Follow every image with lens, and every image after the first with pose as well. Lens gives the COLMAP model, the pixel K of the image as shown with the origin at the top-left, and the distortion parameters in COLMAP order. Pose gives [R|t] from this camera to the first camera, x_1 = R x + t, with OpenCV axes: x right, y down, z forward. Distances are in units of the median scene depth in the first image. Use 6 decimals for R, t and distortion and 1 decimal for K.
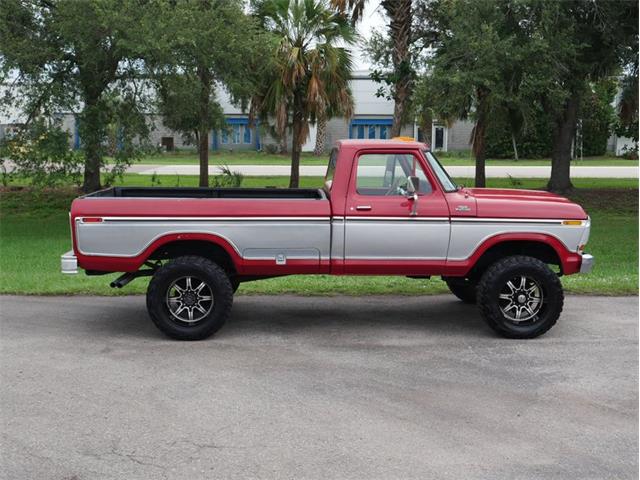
lens RADIAL K [[848.3, 0, 318.7], [0, 848.3, 250.8], [0, 0, 1]] dist [-0.006449, 0.000000]
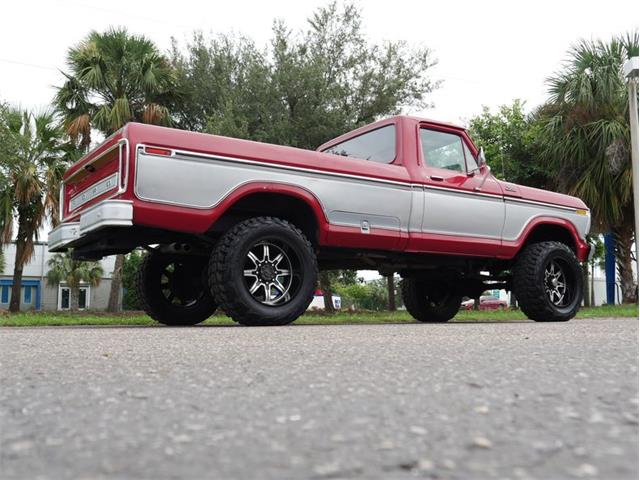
lens RADIAL K [[683.8, 0, 327.0], [0, 683.8, 237.1], [0, 0, 1]] dist [-0.009743, 0.000000]
pose [[0.847108, 0.053377, 0.528733, -0.434545], [0.081659, 0.970052, -0.228760, 0.171253], [-0.525109, 0.236960, 0.817380, 0.461686]]
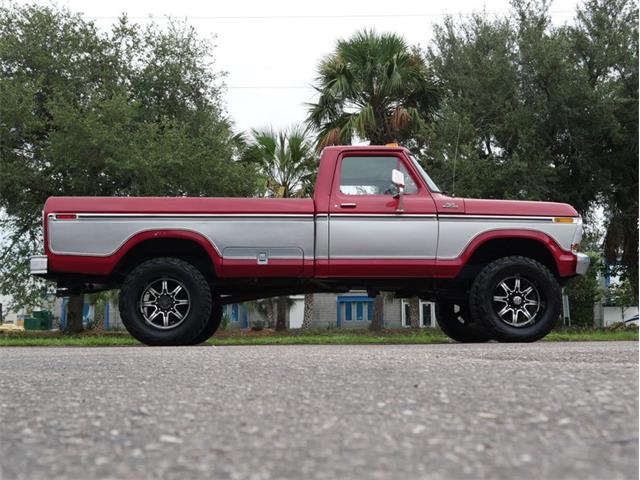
lens RADIAL K [[848.3, 0, 320.7], [0, 848.3, 235.9], [0, 0, 1]] dist [-0.006449, 0.000000]
pose [[0.999813, -0.009057, 0.017101, 0.004649], [0.013163, 0.966074, -0.257929, 0.230042], [-0.014184, 0.258106, 0.966013, 0.071566]]
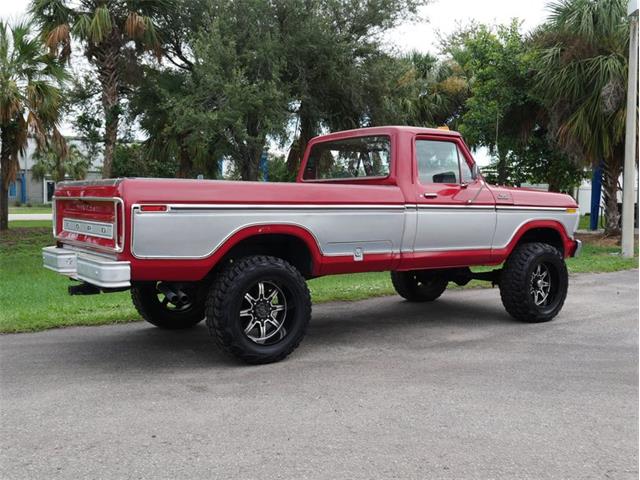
lens RADIAL K [[683.8, 0, 327.4], [0, 683.8, 242.3], [0, 0, 1]] dist [-0.009743, 0.000000]
pose [[0.835929, -0.031147, 0.547953, -0.447032], [0.070133, 0.996266, -0.050362, 0.030089], [-0.544338, 0.080529, 0.834992, 0.435063]]
